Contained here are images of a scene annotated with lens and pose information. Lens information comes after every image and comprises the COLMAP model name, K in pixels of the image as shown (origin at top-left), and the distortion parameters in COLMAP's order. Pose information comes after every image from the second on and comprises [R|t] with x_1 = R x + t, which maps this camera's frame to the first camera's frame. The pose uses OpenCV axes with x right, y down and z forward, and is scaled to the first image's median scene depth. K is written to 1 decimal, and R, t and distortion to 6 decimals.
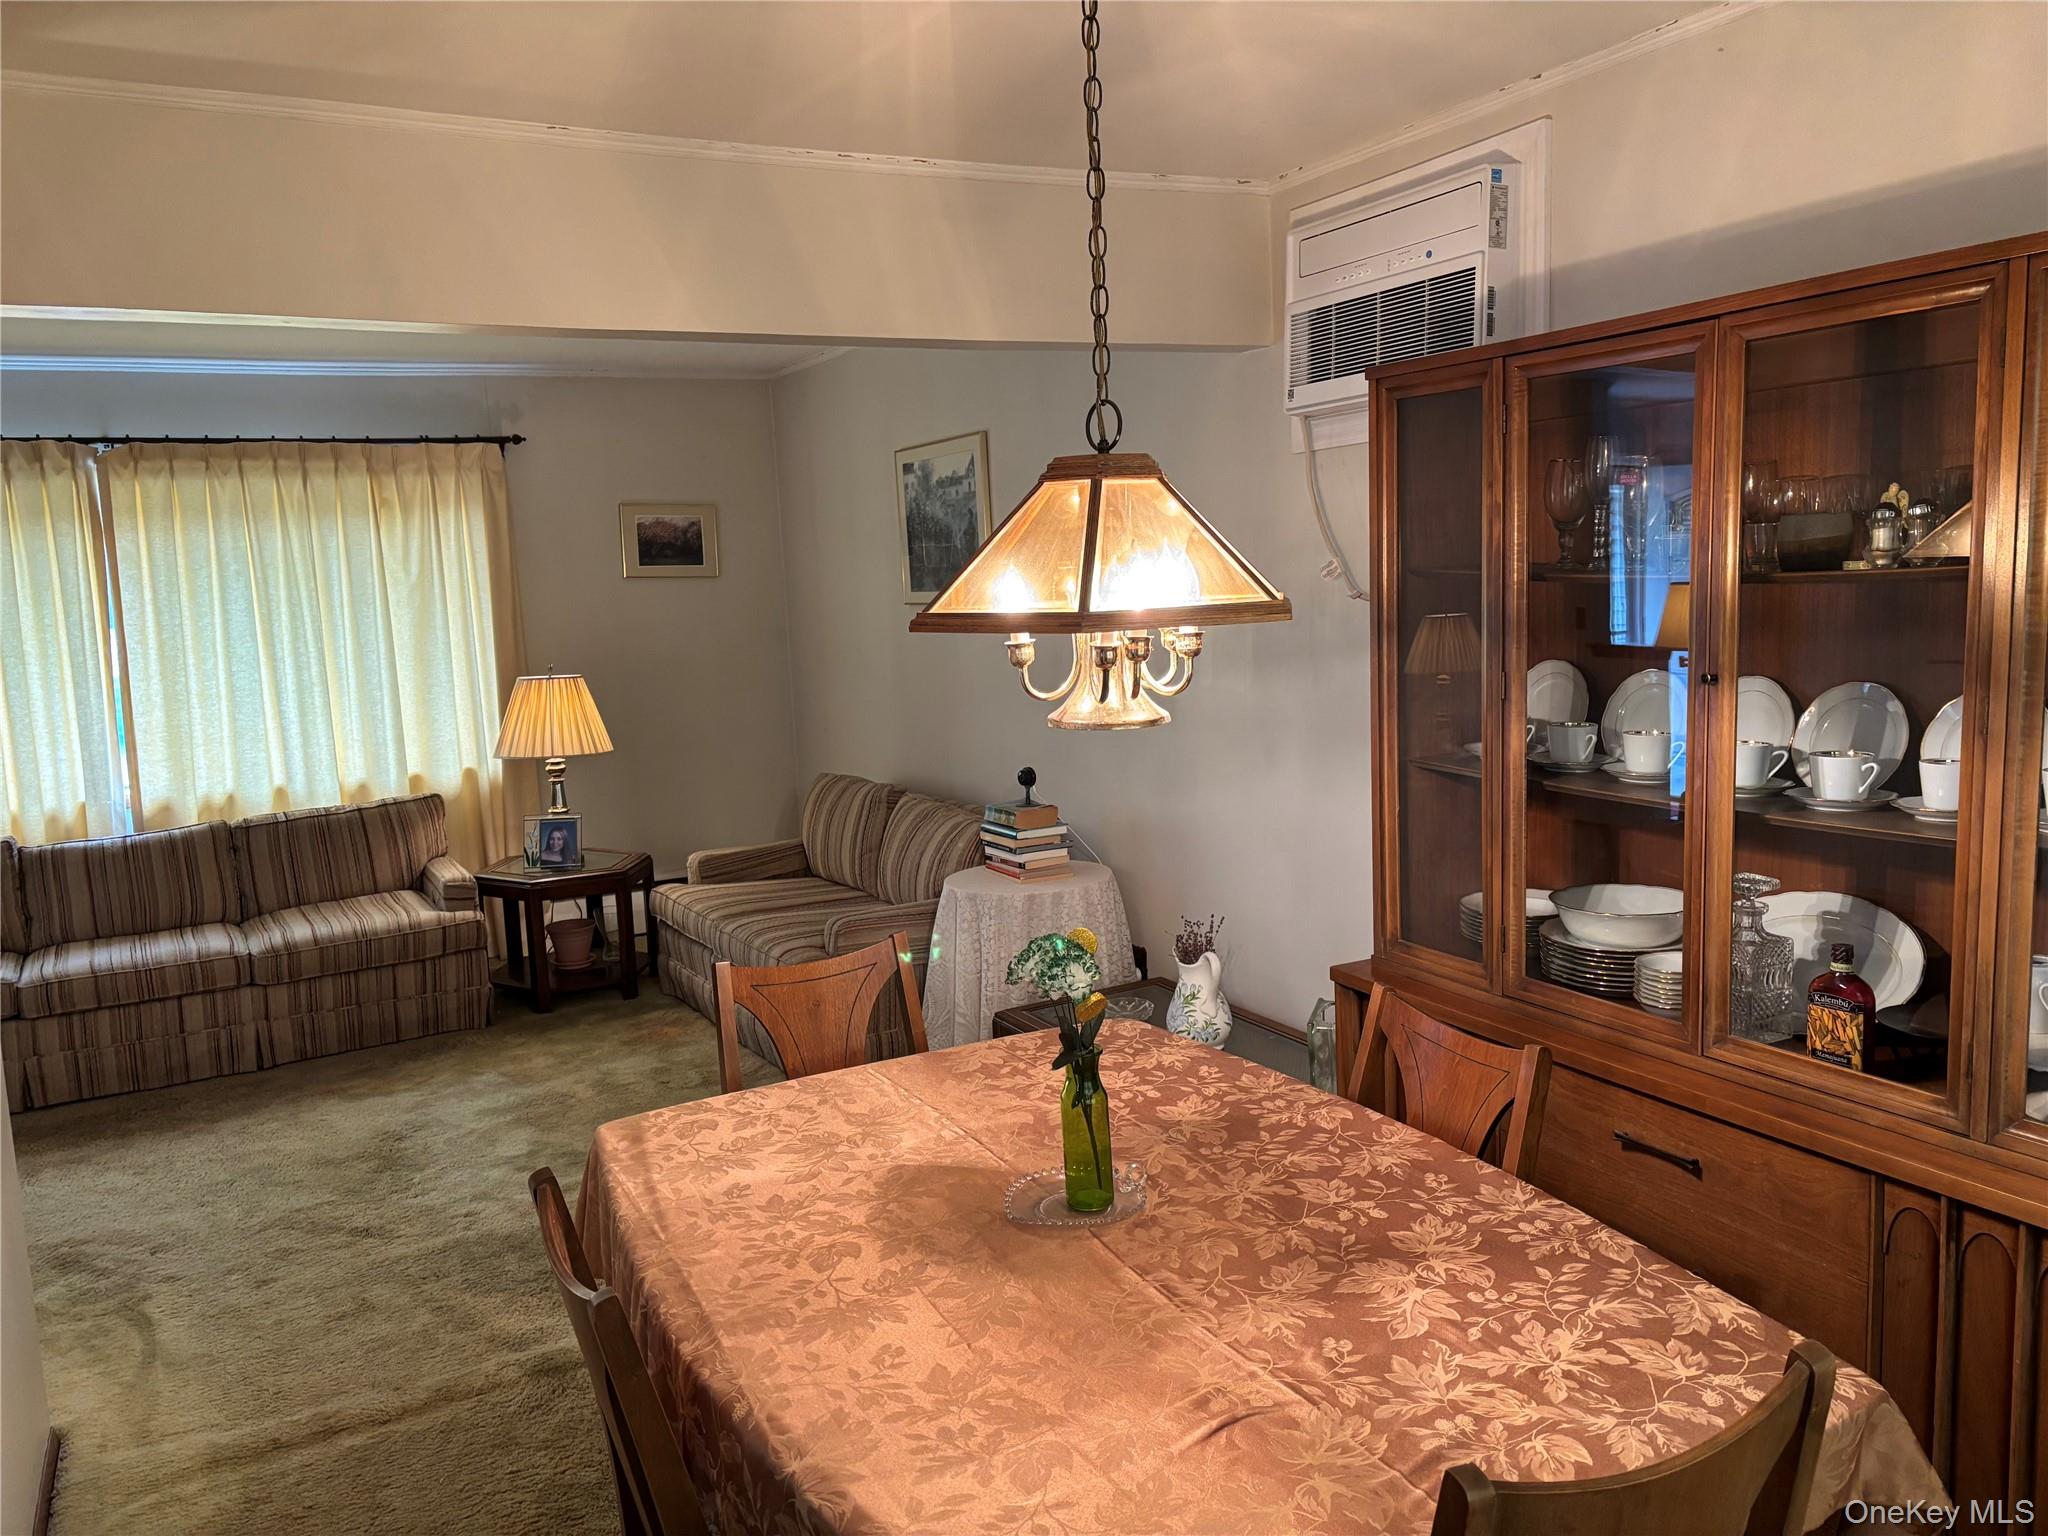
lens RADIAL K [[1548.1, 0, 1042.2], [0, 1548.1, 766.0], [0, 0, 1]] dist [0.056627, -0.058864]
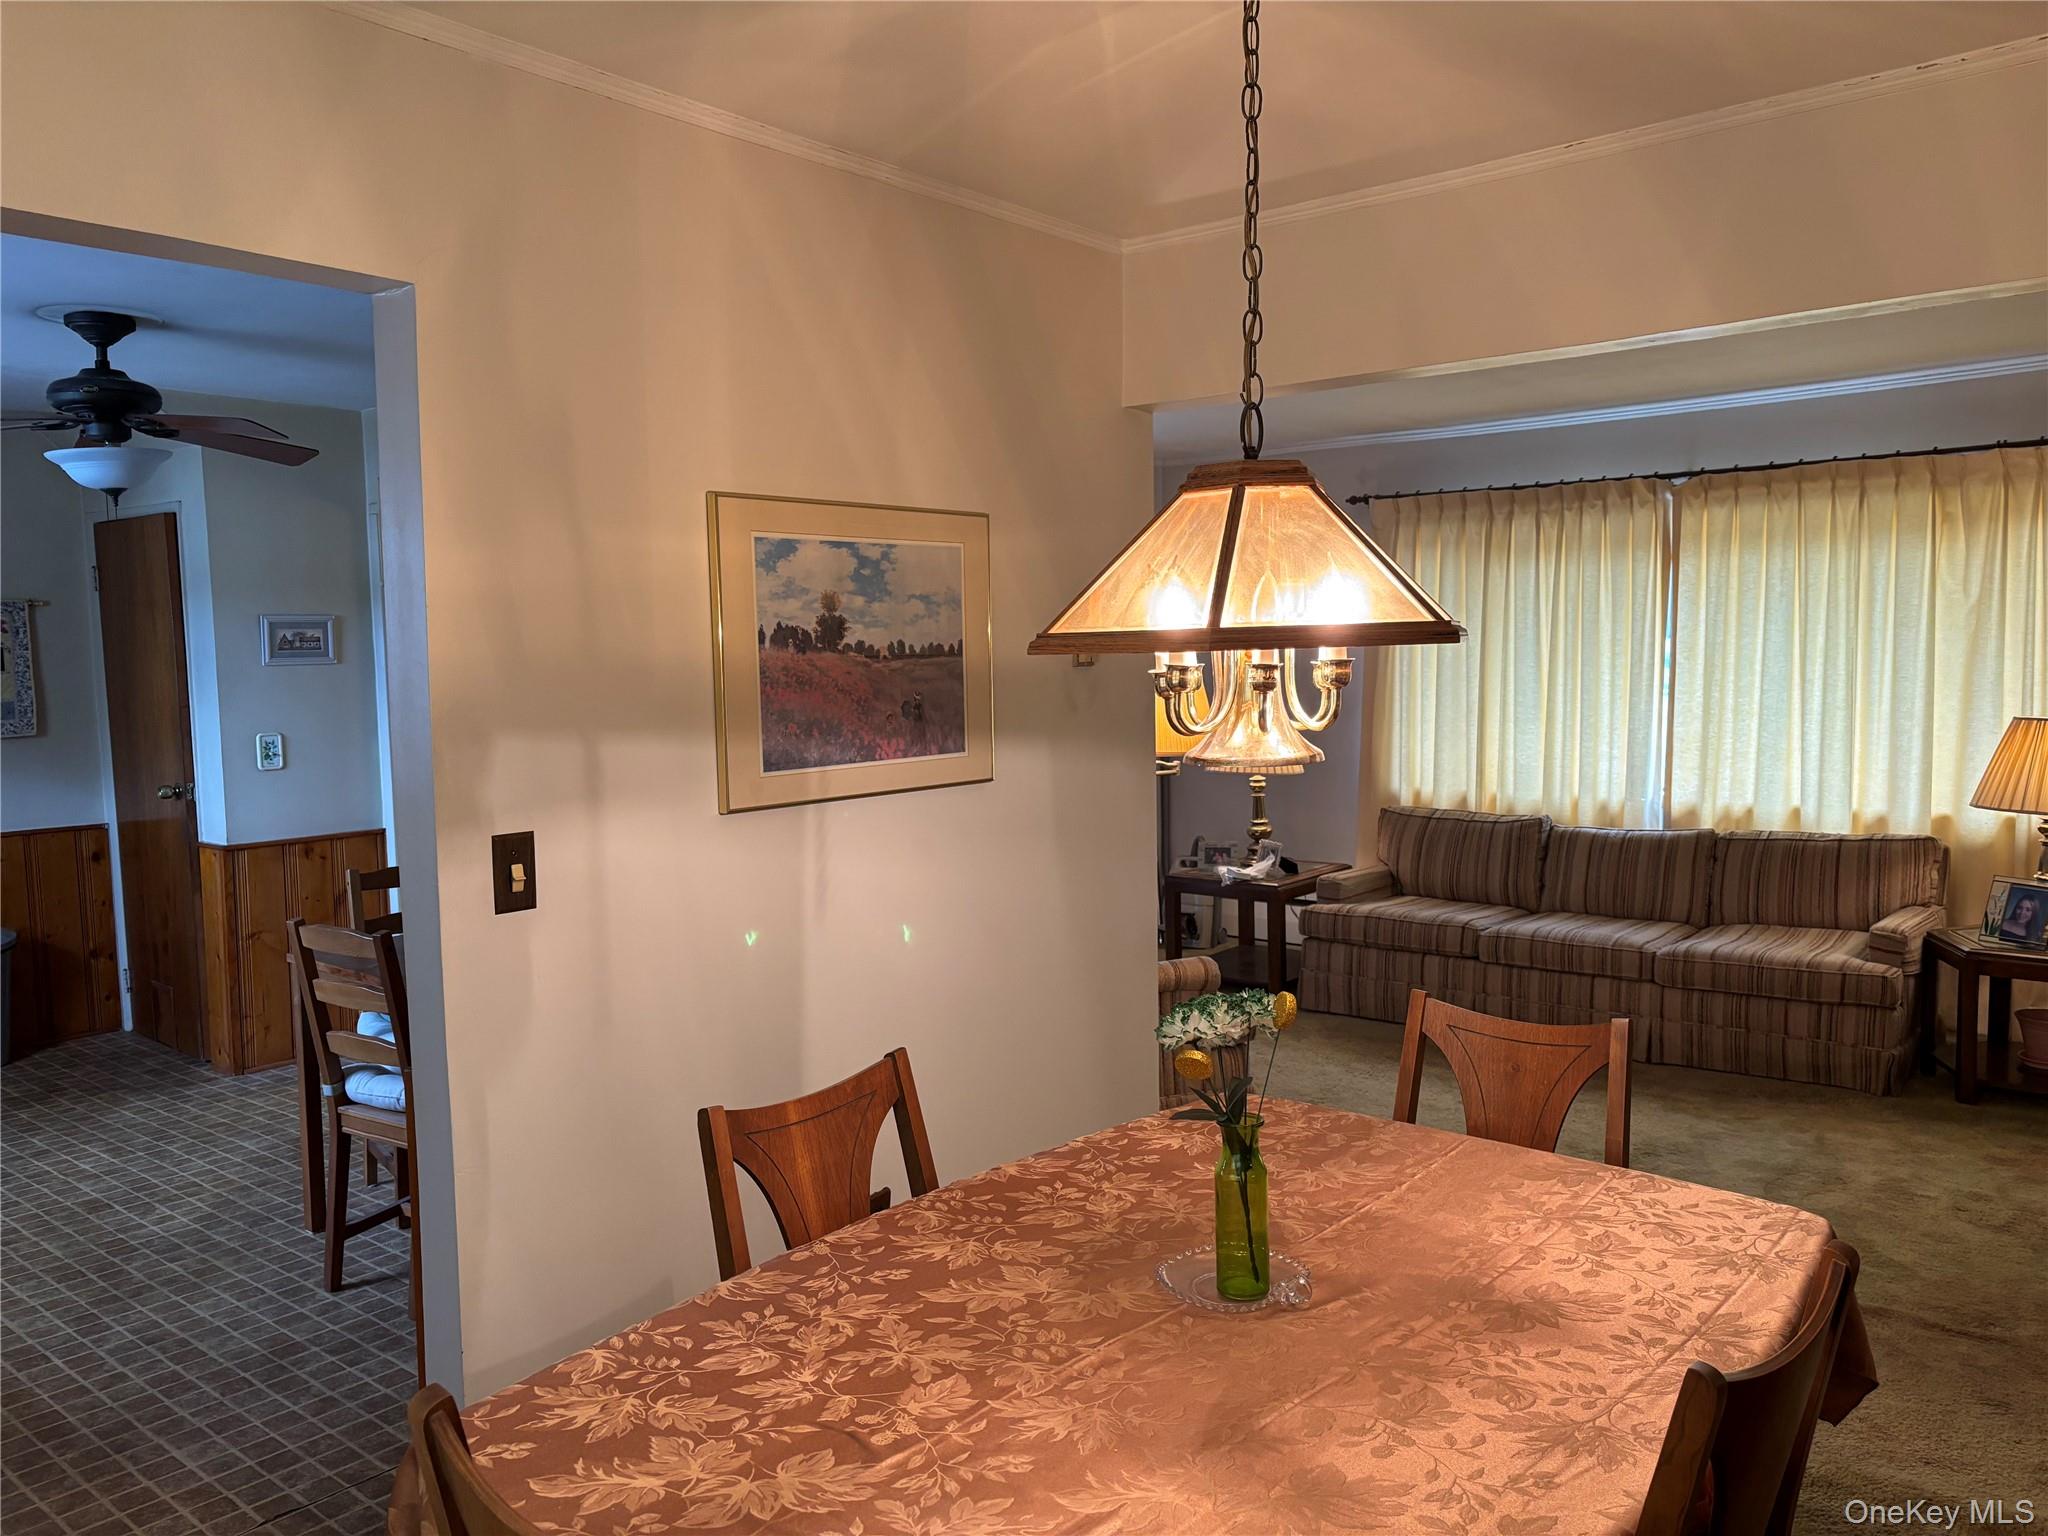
lens RADIAL K [[1548.1, 0, 1032.3], [0, 1548.1, 780.5], [0, 0, 1]] dist [0.056627, -0.058864]
pose [[0.365892, 0.114012, -0.923647, 0.276585], [-0.117612, 0.990175, 0.075633, -0.023791], [0.923196, 0.080958, 0.375706, 0.183189]]
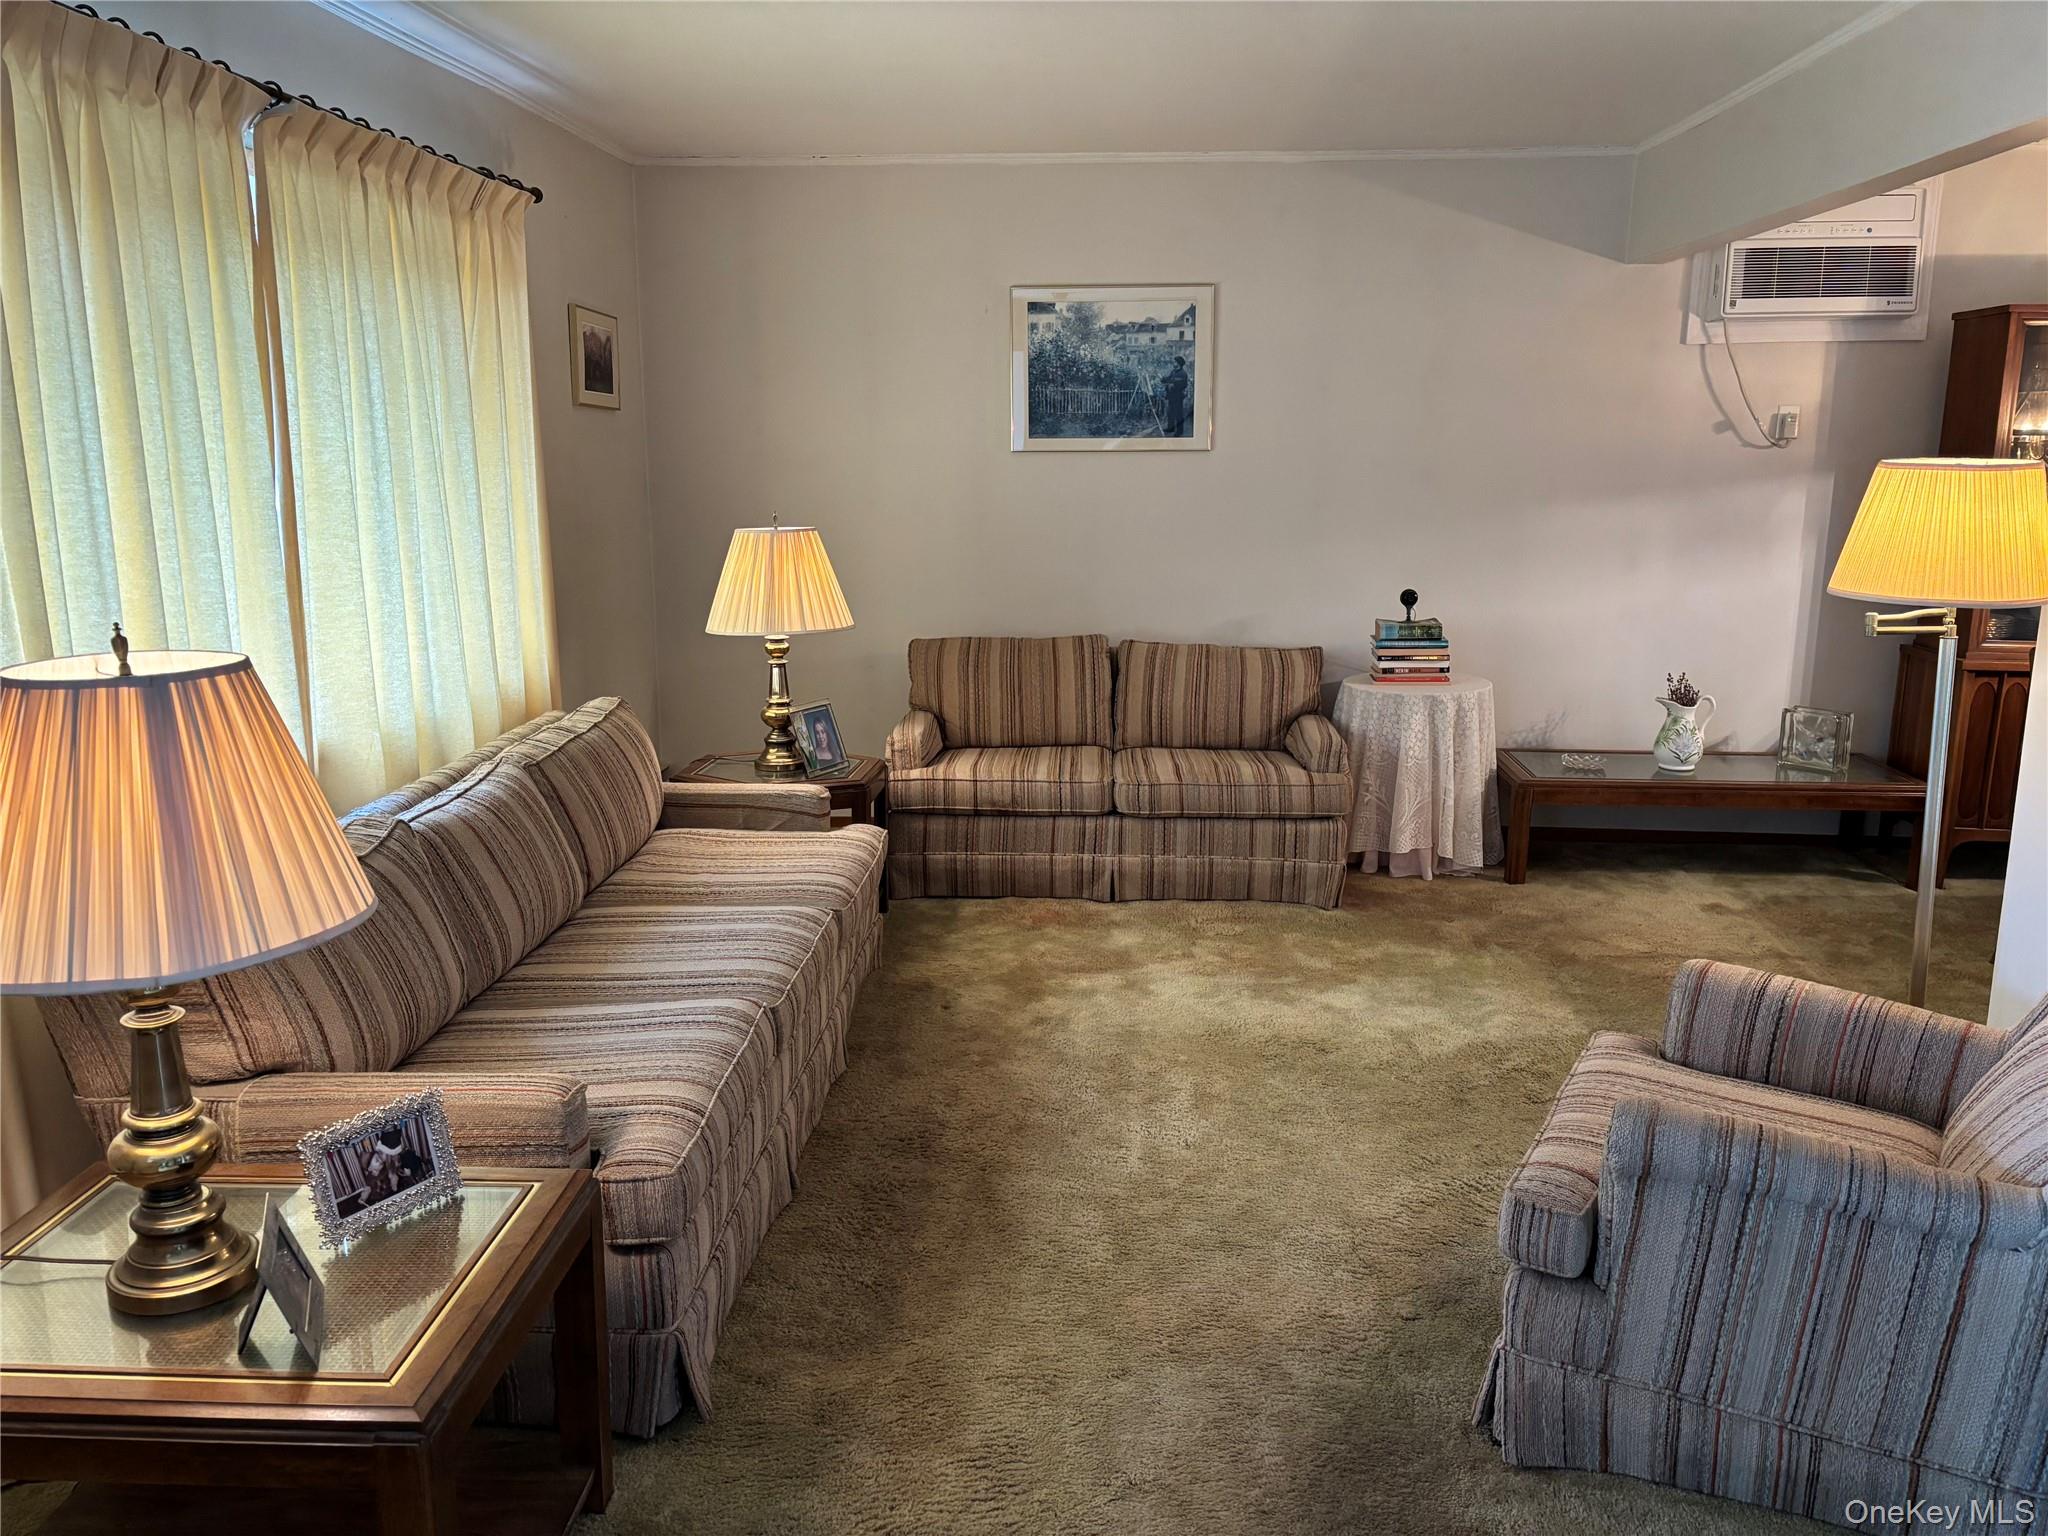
lens RADIAL K [[1548.1, 0, 1035.1], [0, 1548.1, 752.3], [0, 0, 1]] dist [0.056627, -0.058864]
pose [[0.540317, -0.123548, 0.832342, -0.942426], [0.081162, 0.992202, 0.094589, -0.009503], [-0.837538, 0.016447, 0.546131, 0.489324]]
